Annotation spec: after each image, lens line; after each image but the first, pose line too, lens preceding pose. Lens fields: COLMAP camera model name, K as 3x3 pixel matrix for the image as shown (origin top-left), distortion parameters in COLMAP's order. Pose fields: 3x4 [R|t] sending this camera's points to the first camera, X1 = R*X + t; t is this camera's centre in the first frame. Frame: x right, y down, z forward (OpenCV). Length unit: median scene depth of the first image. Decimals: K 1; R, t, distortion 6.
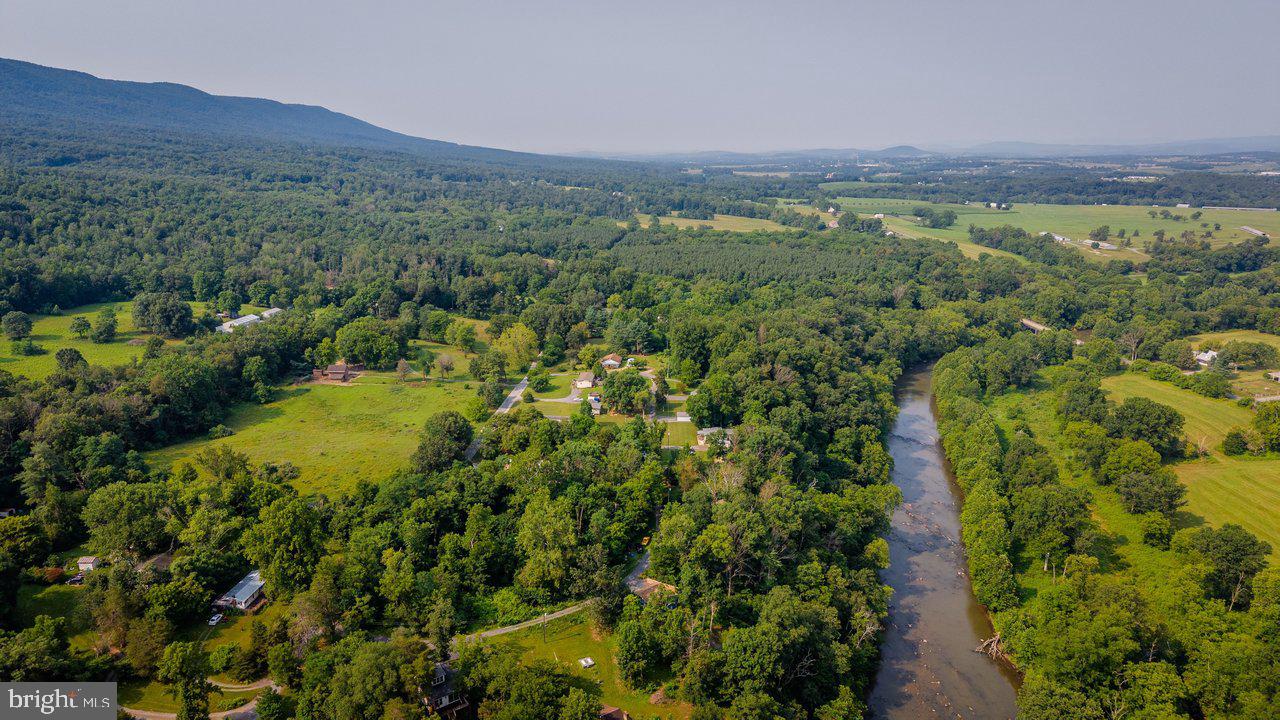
lens RADIAL K [[849.5, 0, 637.4], [0, 849.5, 346.1], [0, 0, 1]] dist [0.027635, -0.030954]
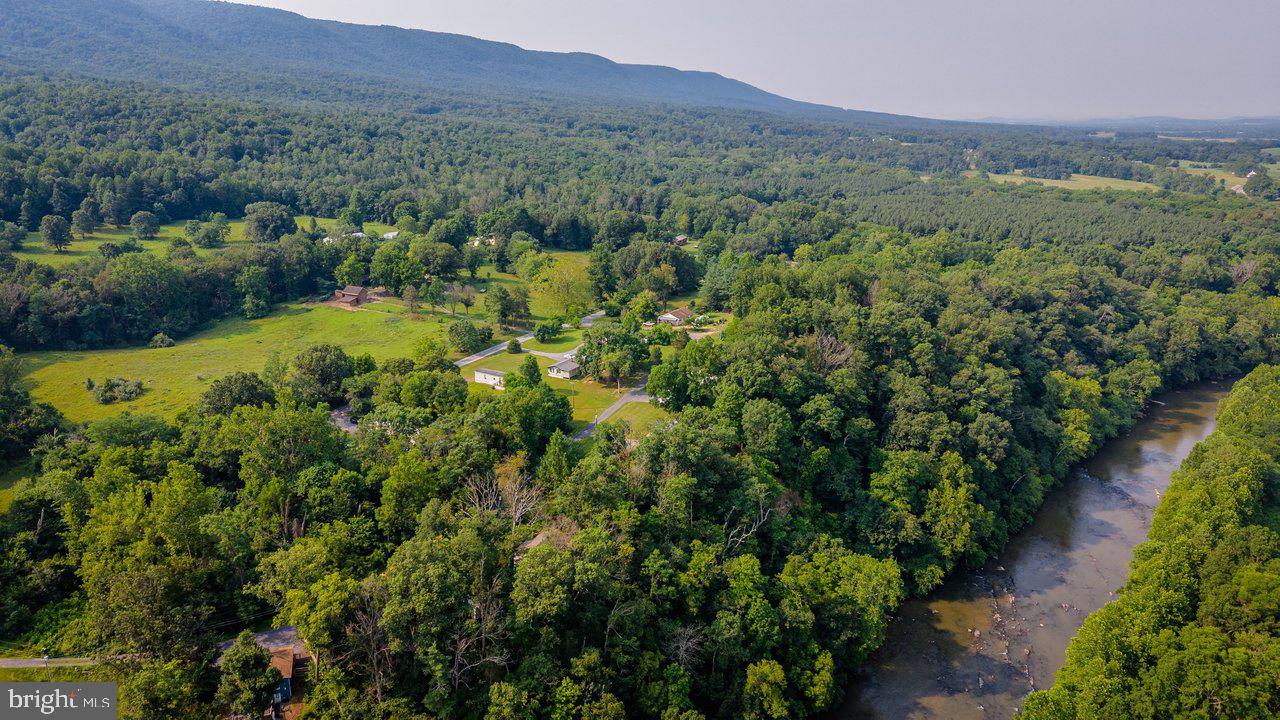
lens RADIAL K [[849.5, 0, 637.6], [0, 849.5, 355.1], [0, 0, 1]] dist [0.027635, -0.030954]
pose [[0.903762, 0.115189, -0.412244, 0.267671], [-0.096125, 0.993128, 0.066765, 0.005698], [0.417102, -0.020713, 0.908624, 0.319134]]
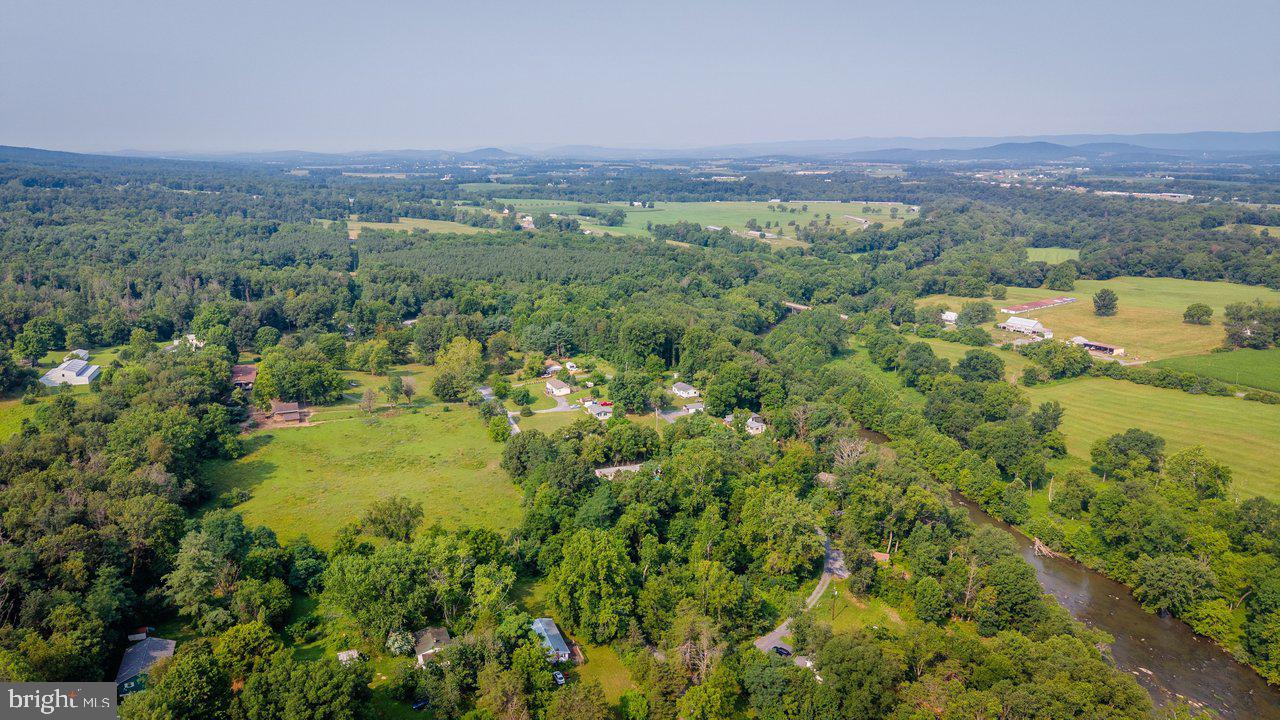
lens RADIAL K [[849.5, 0, 637.1], [0, 849.5, 348.1], [0, 0, 1]] dist [0.027635, -0.030954]
pose [[0.892023, -0.096409, 0.441588, -0.397508], [0.096336, 0.995091, 0.022649, -0.017799], [-0.441603, 0.022337, 0.896932, 0.079059]]
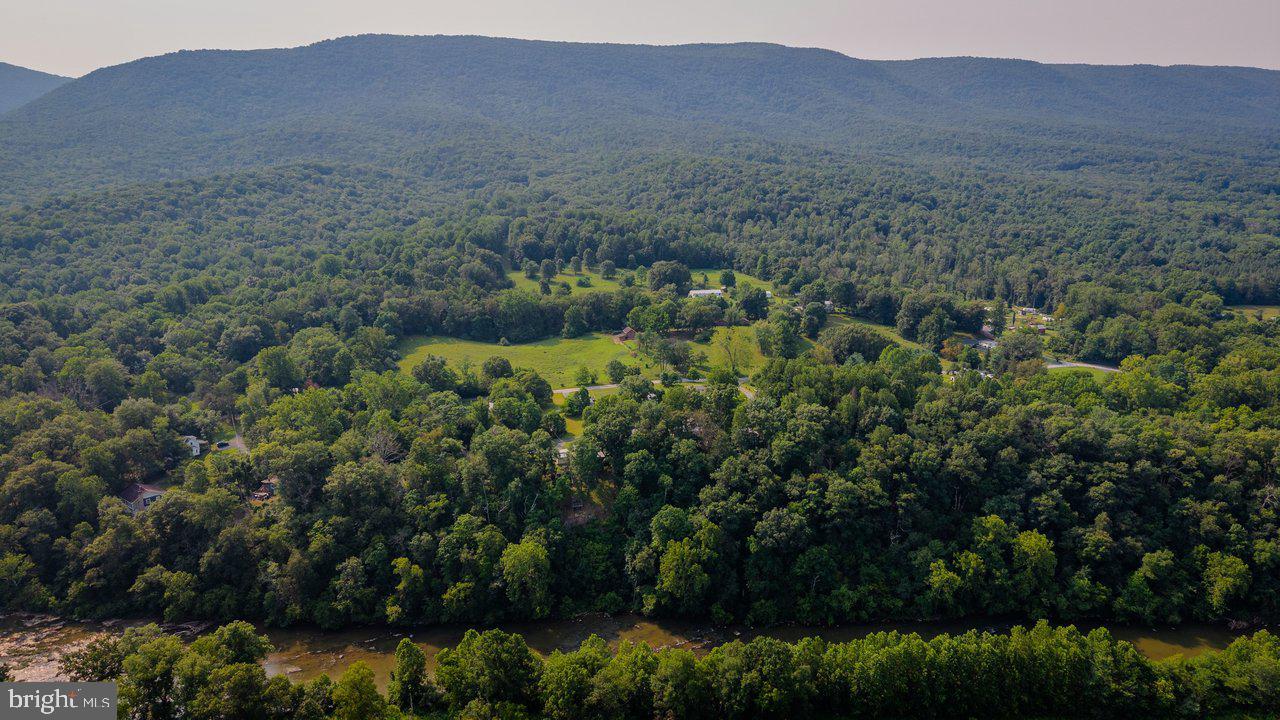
lens RADIAL K [[849.5, 0, 642.9], [0, 849.5, 359.7], [0, 0, 1]] dist [0.027635, -0.030954]
pose [[0.301179, 0.220966, -0.927613, 0.795049], [-0.213121, 0.963772, 0.160383, -0.132078], [0.929446, 0.149390, 0.337360, 0.587567]]
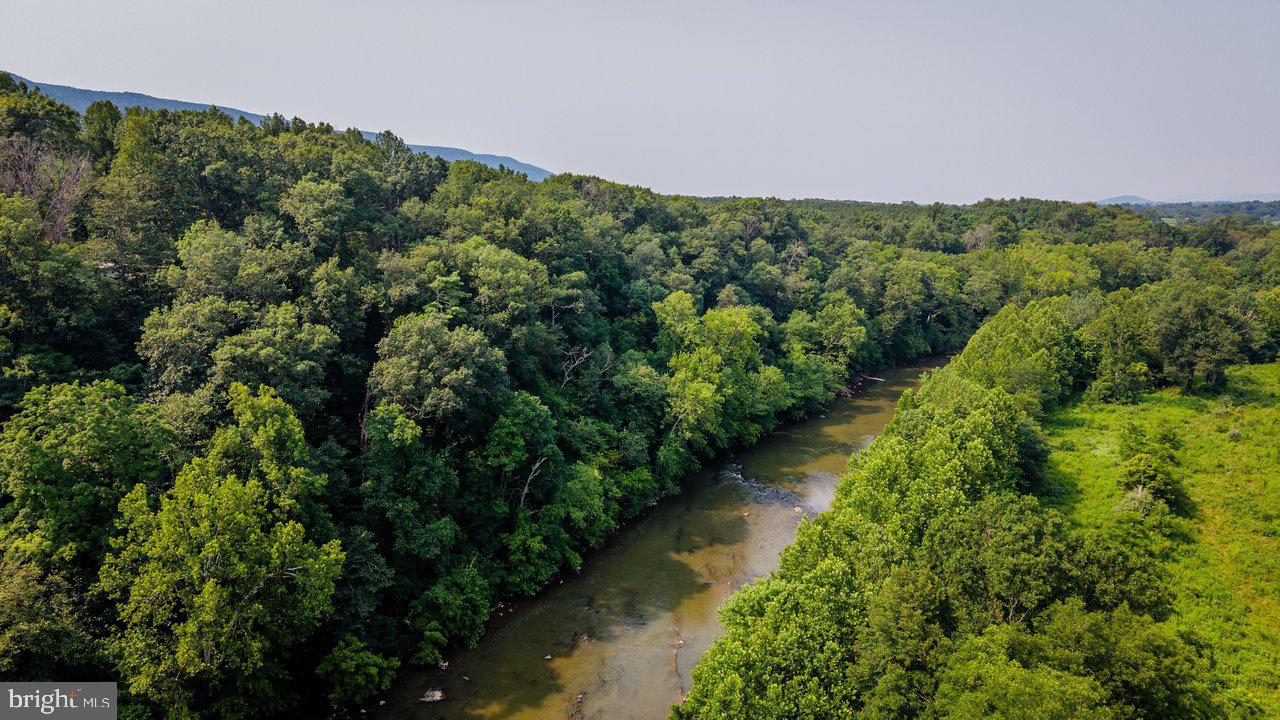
lens RADIAL K [[849.5, 0, 634.1], [0, 849.5, 355.6], [0, 0, 1]] dist [0.027635, -0.030954]
pose [[0.974966, 0.038036, -0.219077, 0.357194], [-0.049270, 0.997724, -0.046043, 0.078878], [0.216827, 0.055684, 0.974621, 0.705907]]
